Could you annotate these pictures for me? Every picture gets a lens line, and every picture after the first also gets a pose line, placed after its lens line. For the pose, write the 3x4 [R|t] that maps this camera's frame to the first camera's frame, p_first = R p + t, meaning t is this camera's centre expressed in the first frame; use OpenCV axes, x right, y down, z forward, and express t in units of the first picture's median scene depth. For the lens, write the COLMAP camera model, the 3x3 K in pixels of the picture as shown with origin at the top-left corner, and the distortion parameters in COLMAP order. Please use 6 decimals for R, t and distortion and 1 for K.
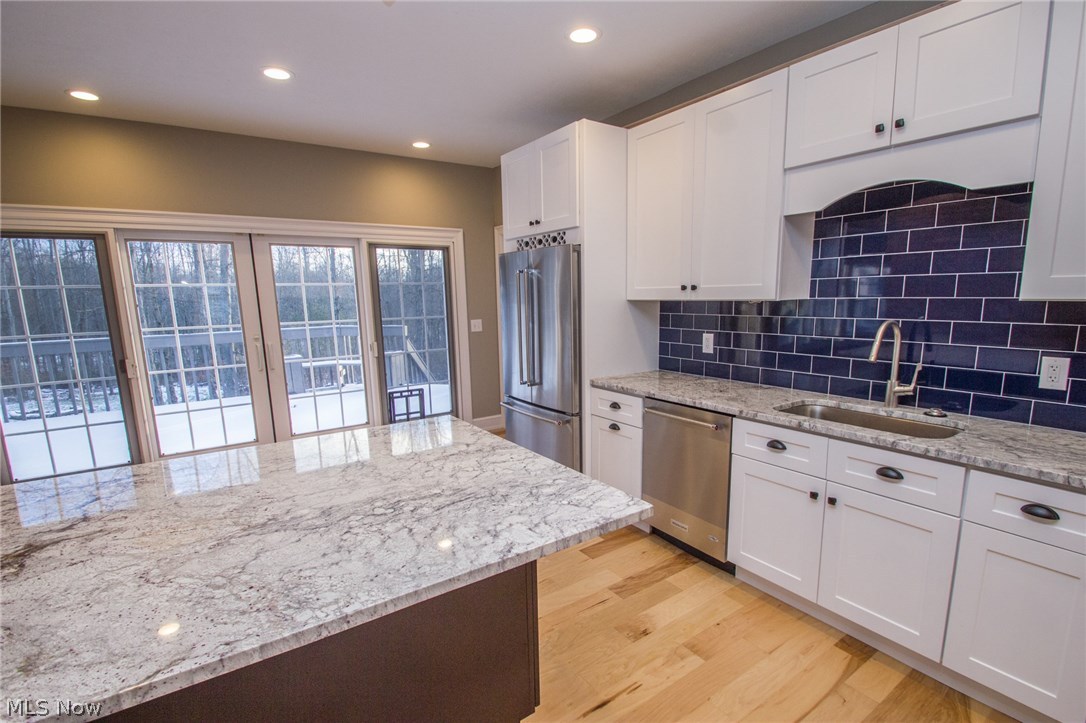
lens RADIAL K [[505.2, 0, 551.3], [0, 505.2, 384.3], [0, 0, 1]] dist [0.009283, -0.015167]
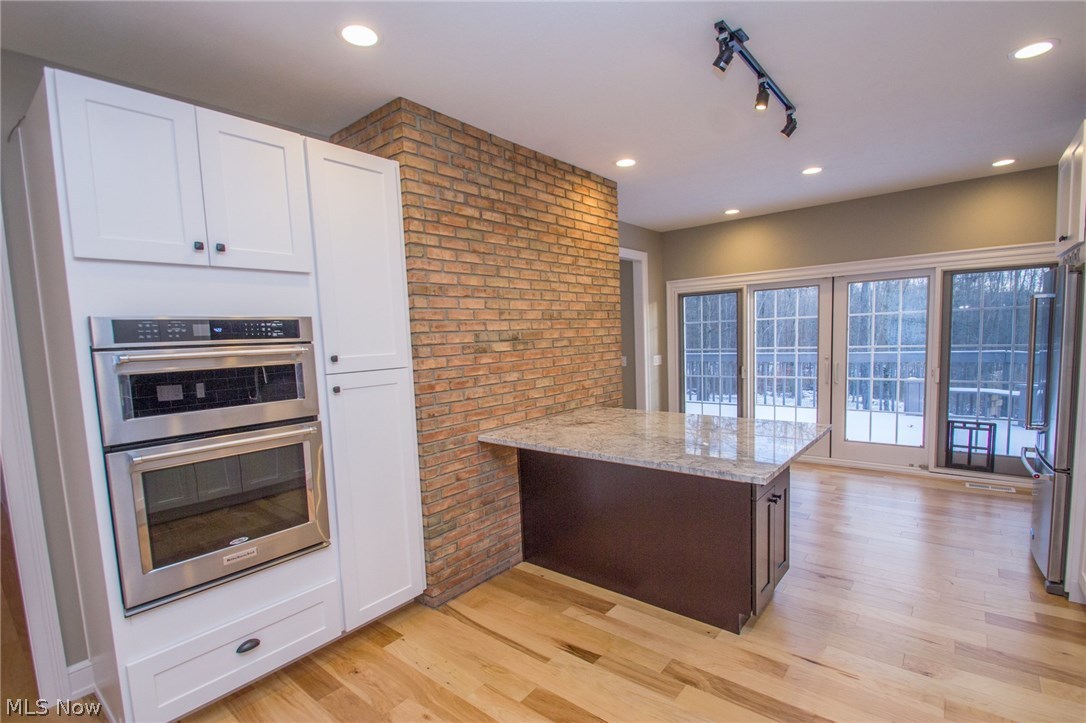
lens RADIAL K [[505.2, 0, 551.3], [0, 505.2, 384.3], [0, 0, 1]] dist [0.009283, -0.015167]
pose [[0.274647, 0.102618, -0.956054, 0.418372], [-0.137800, 0.988226, 0.066485, -0.013023], [0.951620, 0.113484, 0.285554, -0.015929]]
